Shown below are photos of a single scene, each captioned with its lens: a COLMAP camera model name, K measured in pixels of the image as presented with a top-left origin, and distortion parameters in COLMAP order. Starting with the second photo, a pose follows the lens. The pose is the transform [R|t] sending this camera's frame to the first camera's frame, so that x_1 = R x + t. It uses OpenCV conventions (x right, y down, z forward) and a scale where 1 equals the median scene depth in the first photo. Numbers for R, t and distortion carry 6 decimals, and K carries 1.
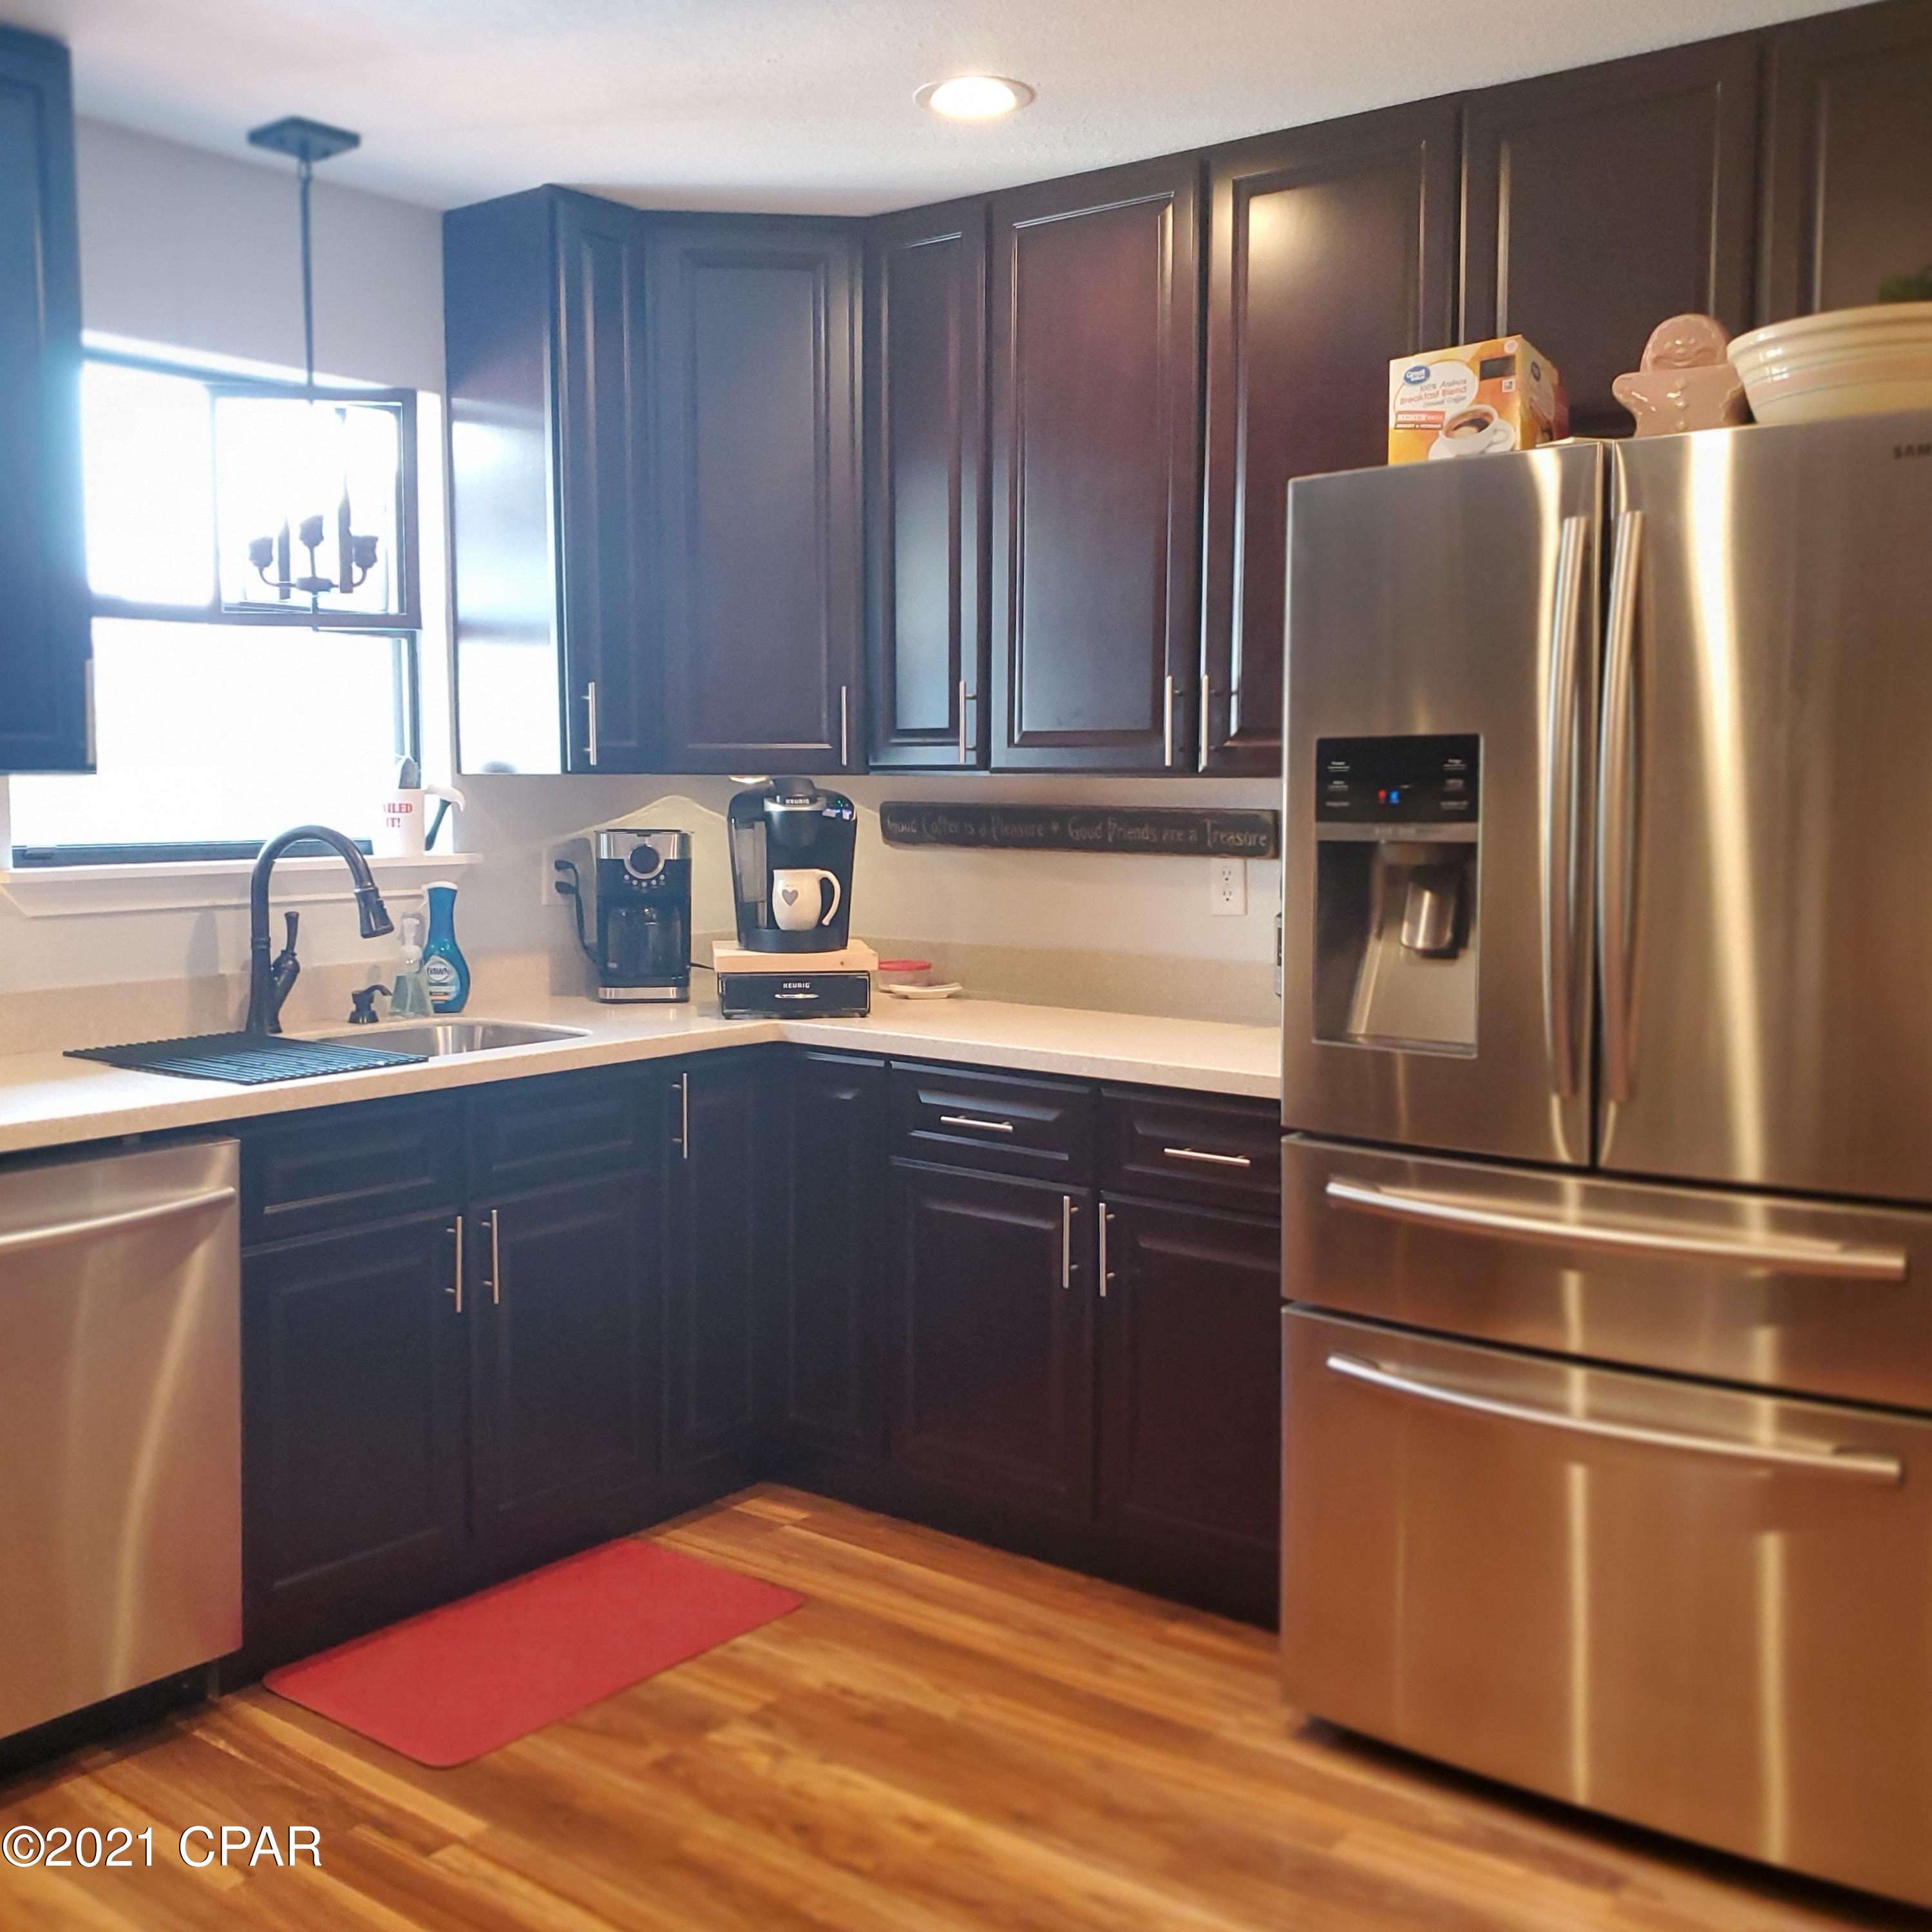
lens RADIAL K [[2024.3, 0, 953.1], [0, 2024.3, 951.3], [0, 0, 1]] dist [0.023257, 0.000000]
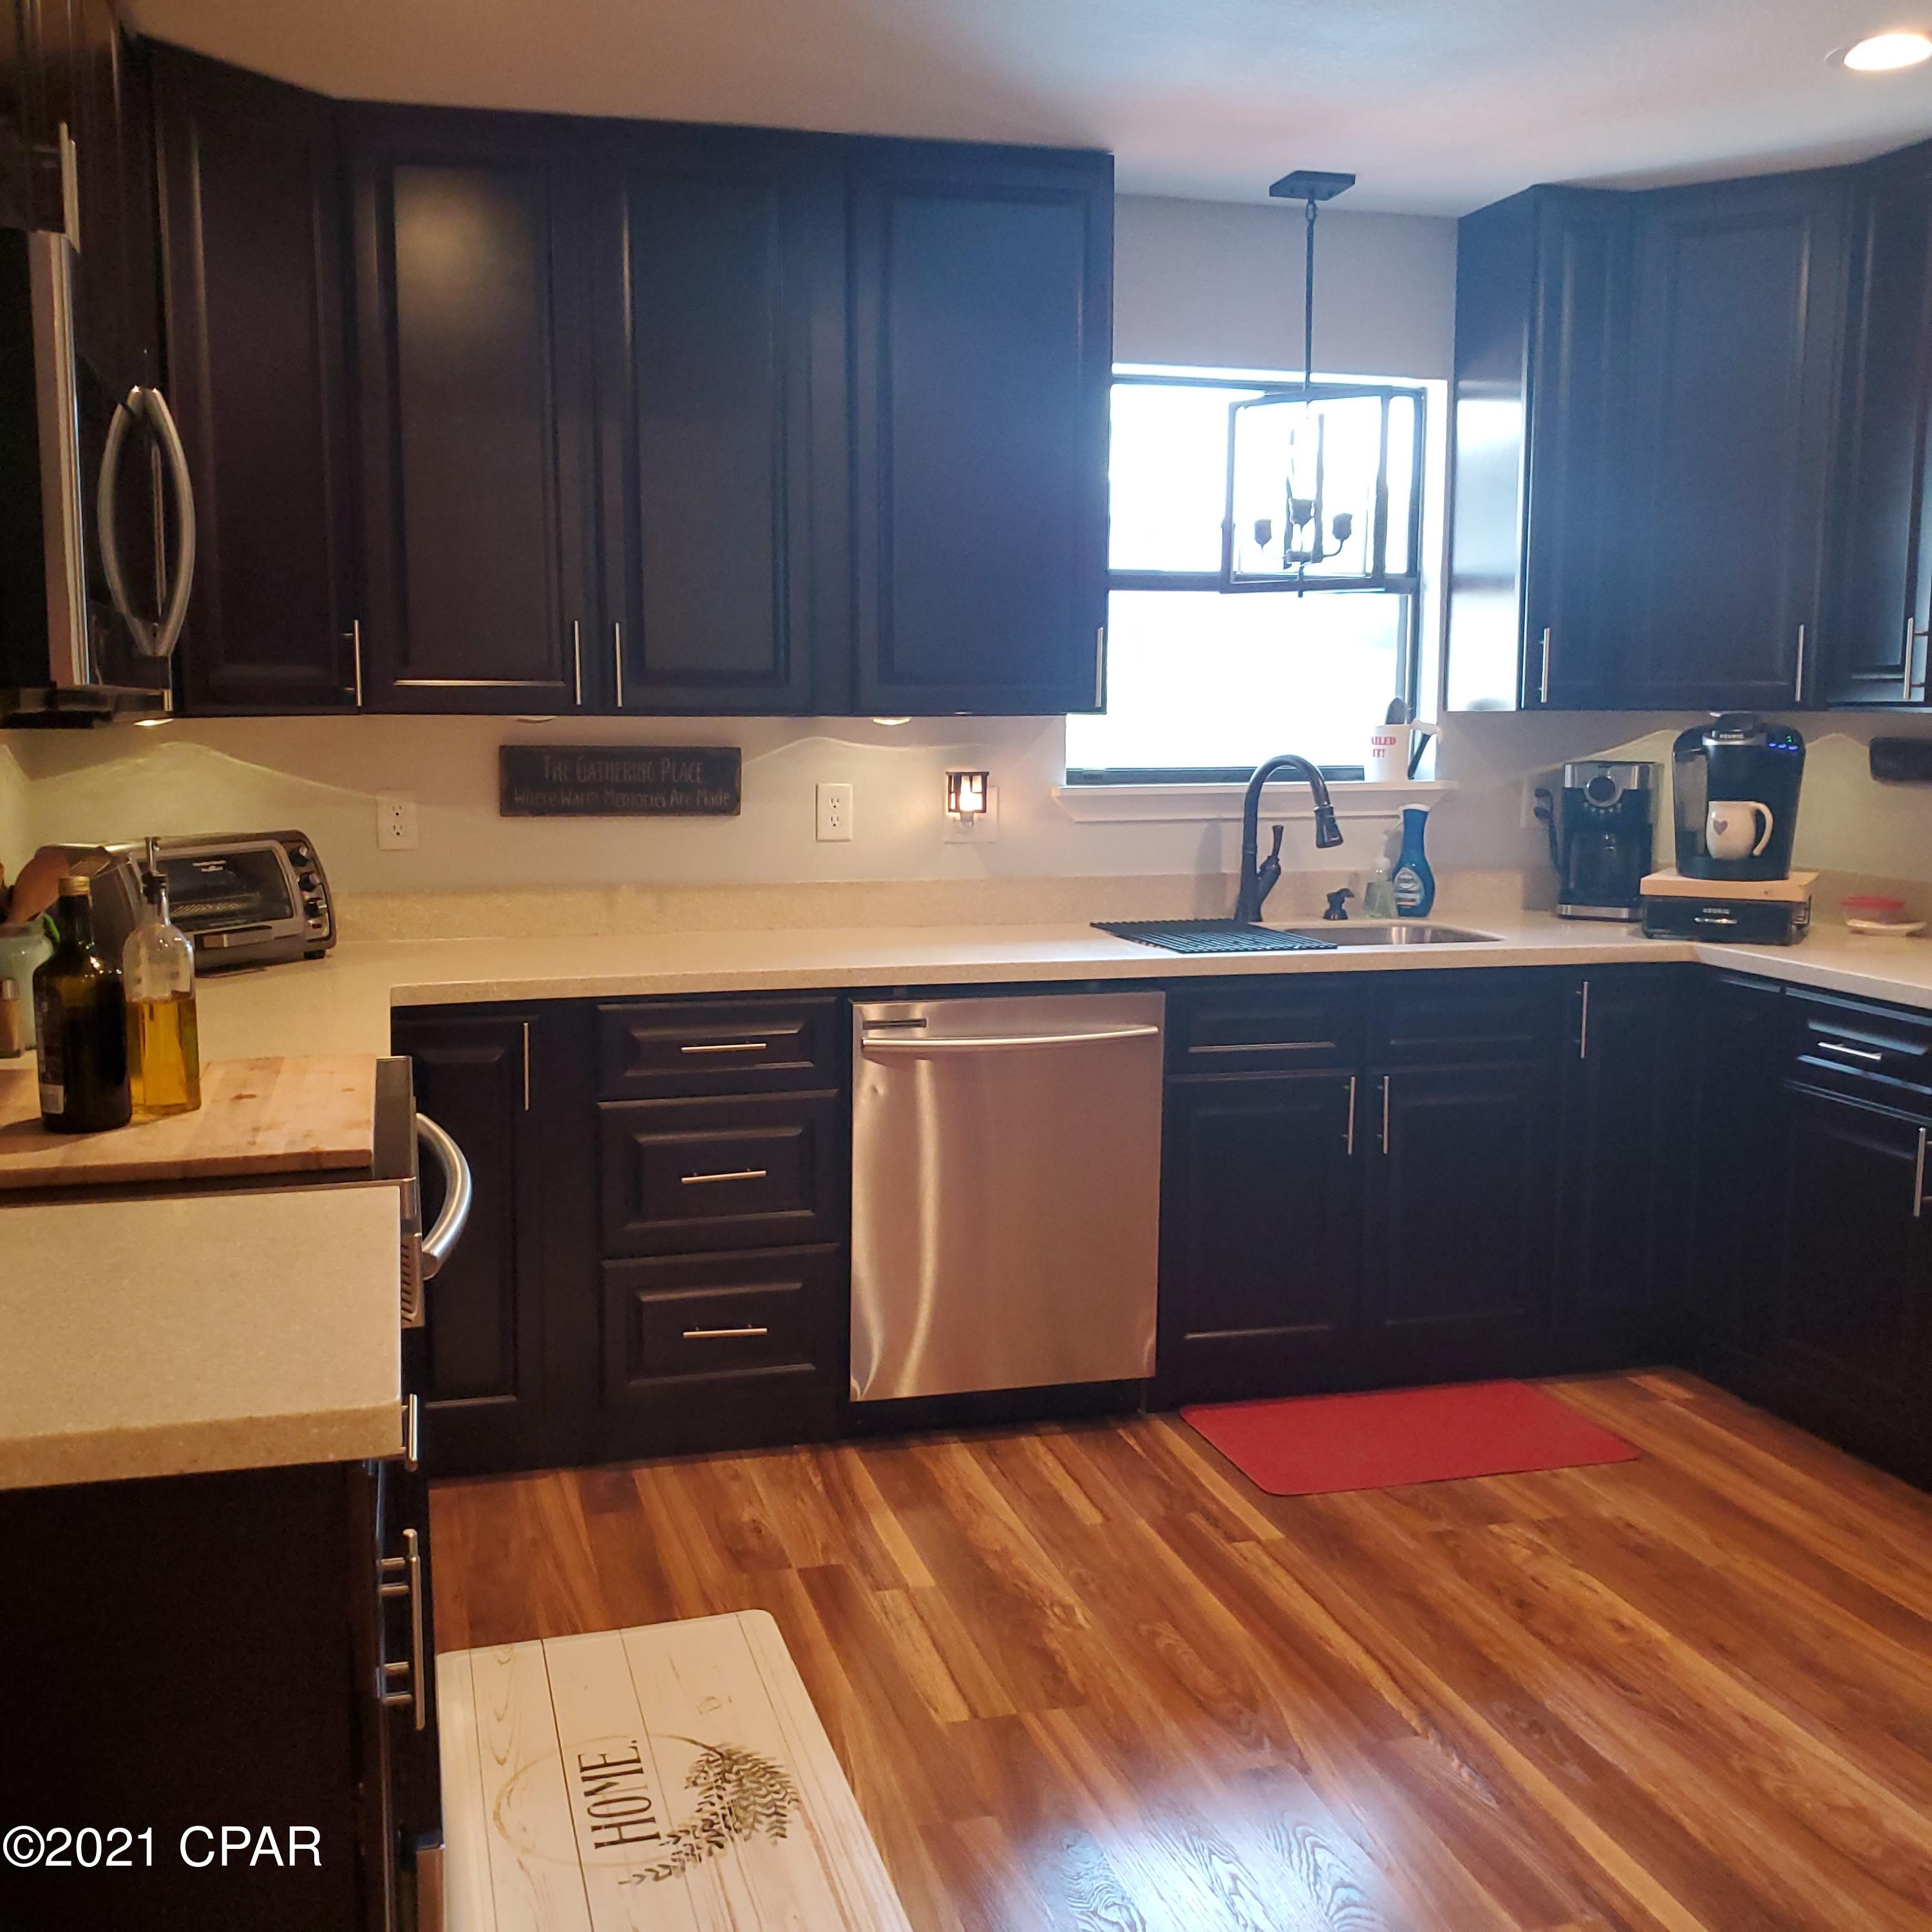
lens RADIAL K [[2024.3, 0, 958.4], [0, 2024.3, 984.3], [0, 0, 1]] dist [0.023257, 0.000000]
pose [[0.811466, 0.080056, -0.578891, 0.237429], [-0.051469, 0.996514, 0.065662, 0.006624], [0.582129, -0.023488, 0.812757, -0.113519]]
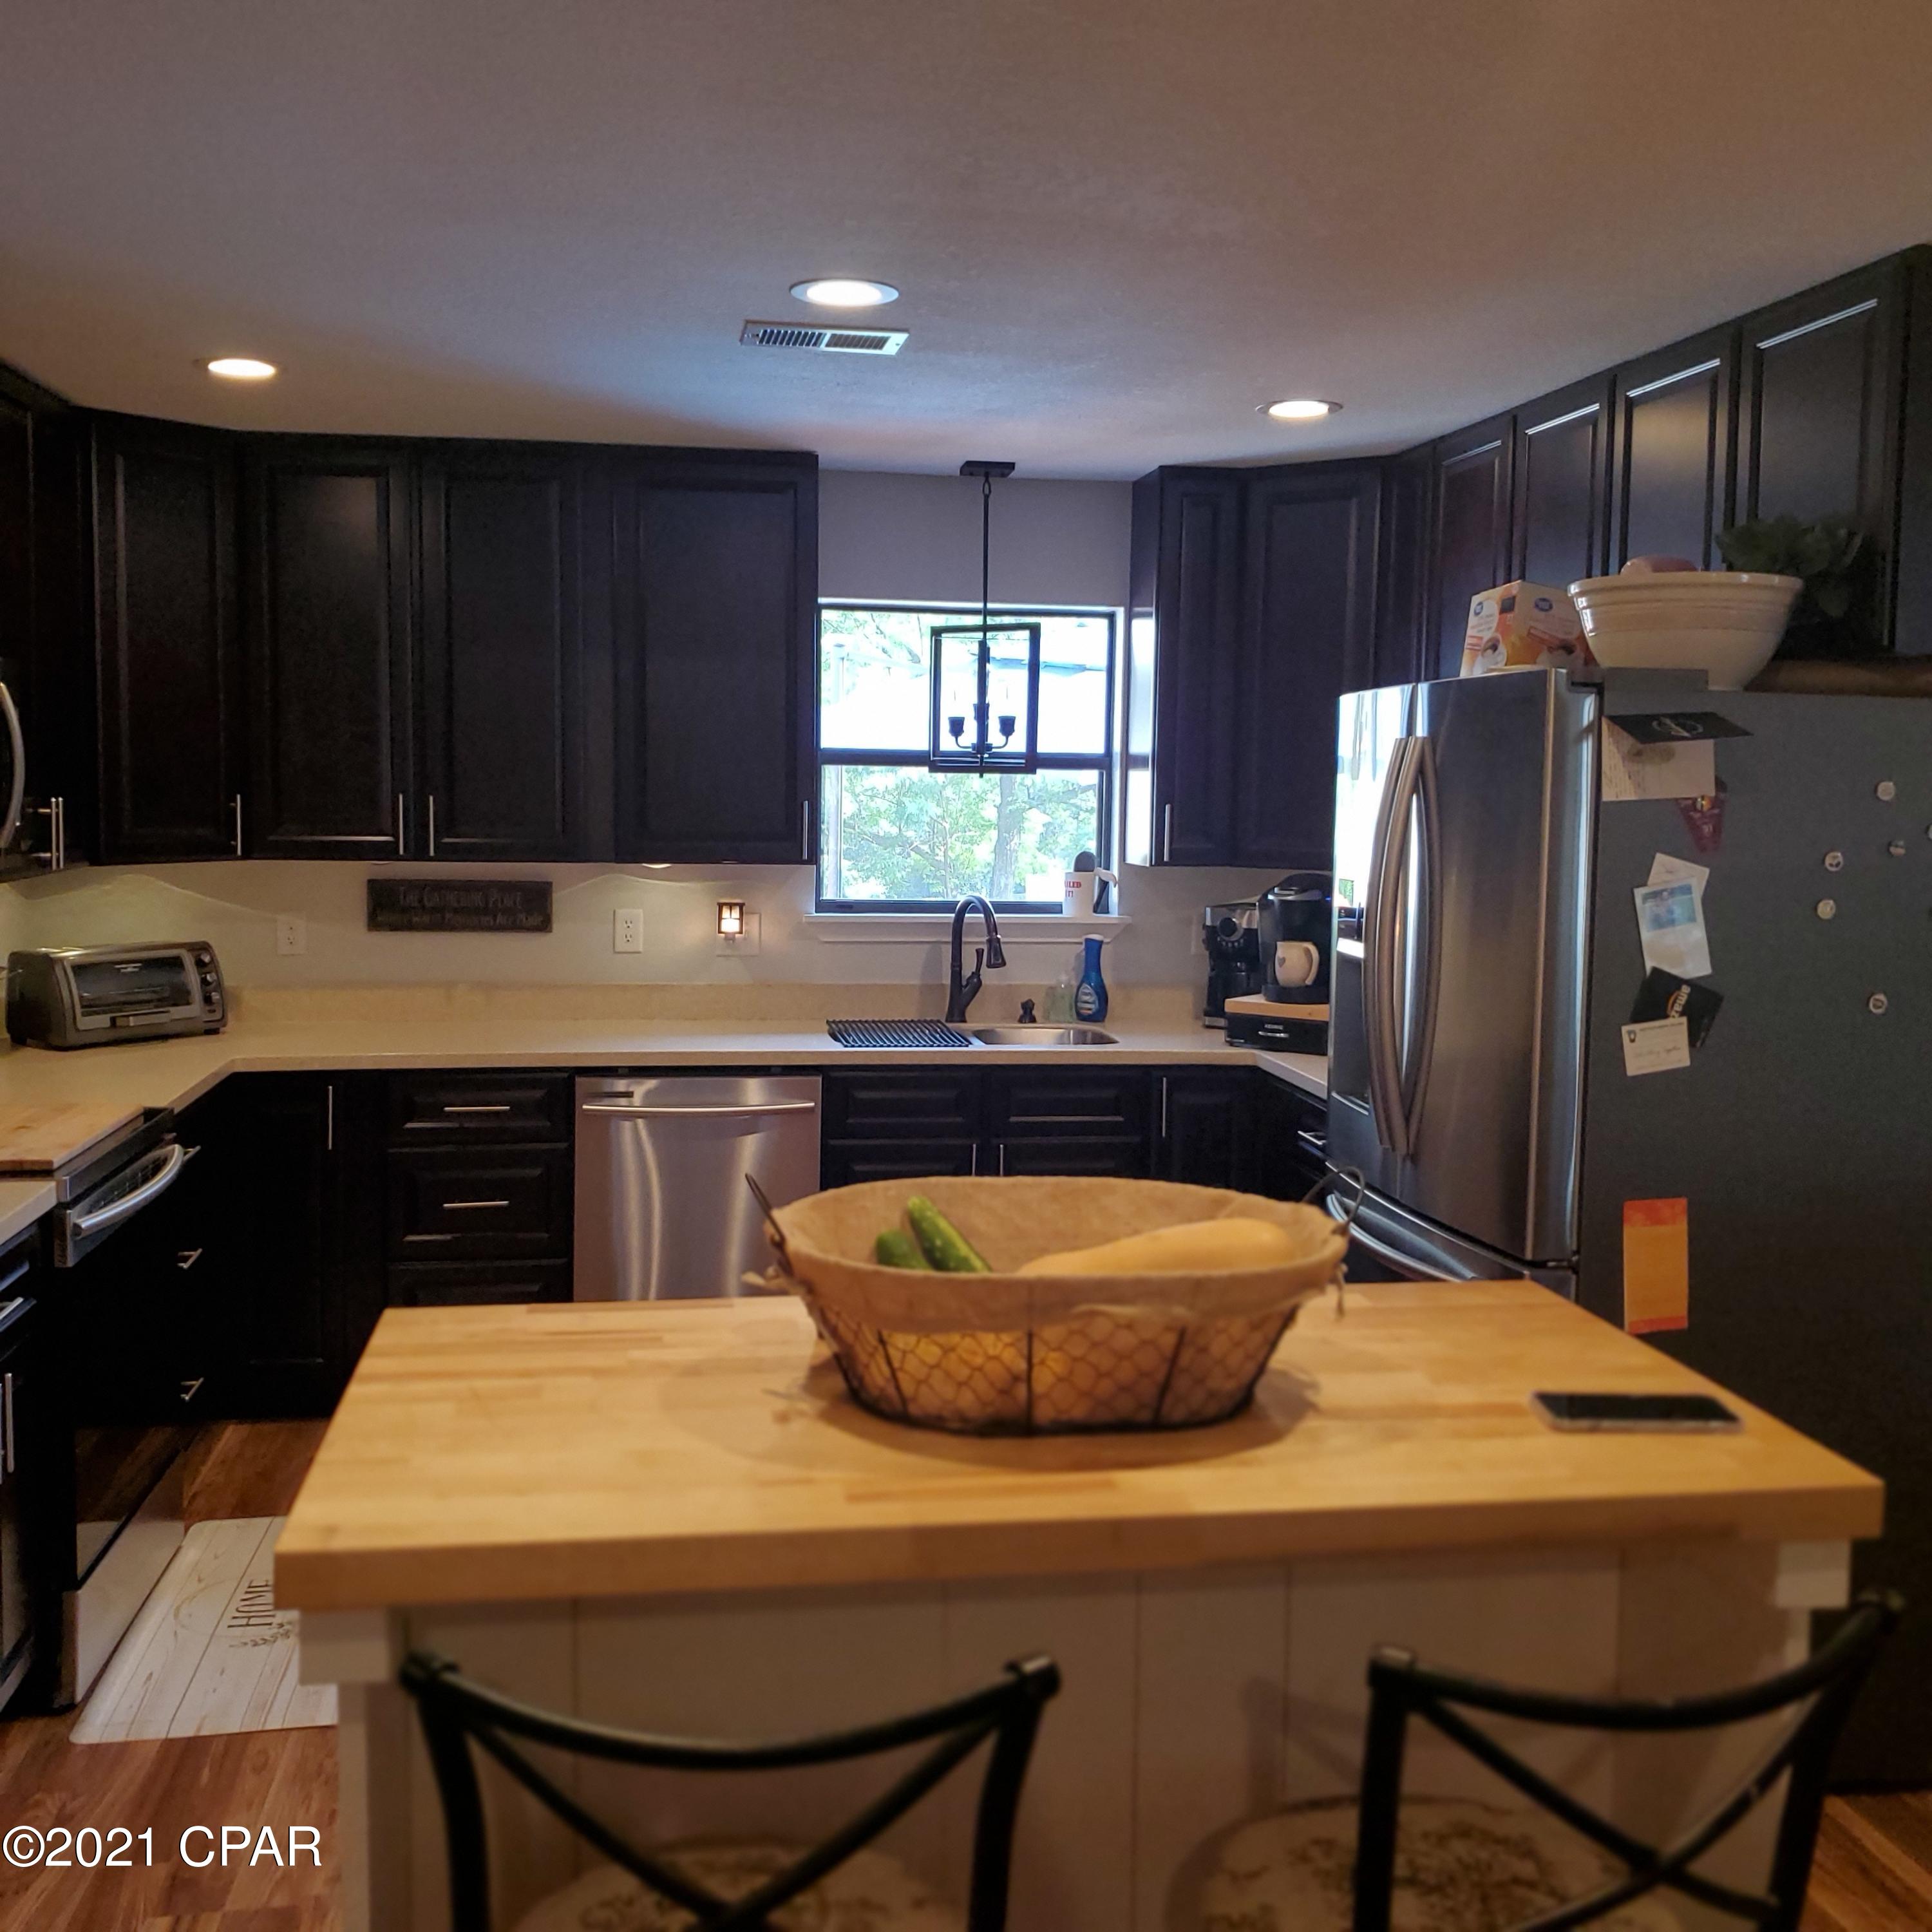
lens RADIAL K [[2024.3, 0, 1000.1], [0, 2024.3, 957.1], [0, 0, 1]] dist [0.023257, 0.000000]
pose [[0.742542, 0.071803, -0.665940, 0.746222], [-0.073748, 0.996957, 0.025263, -0.054343], [0.665727, 0.030353, 0.745577, -0.164233]]
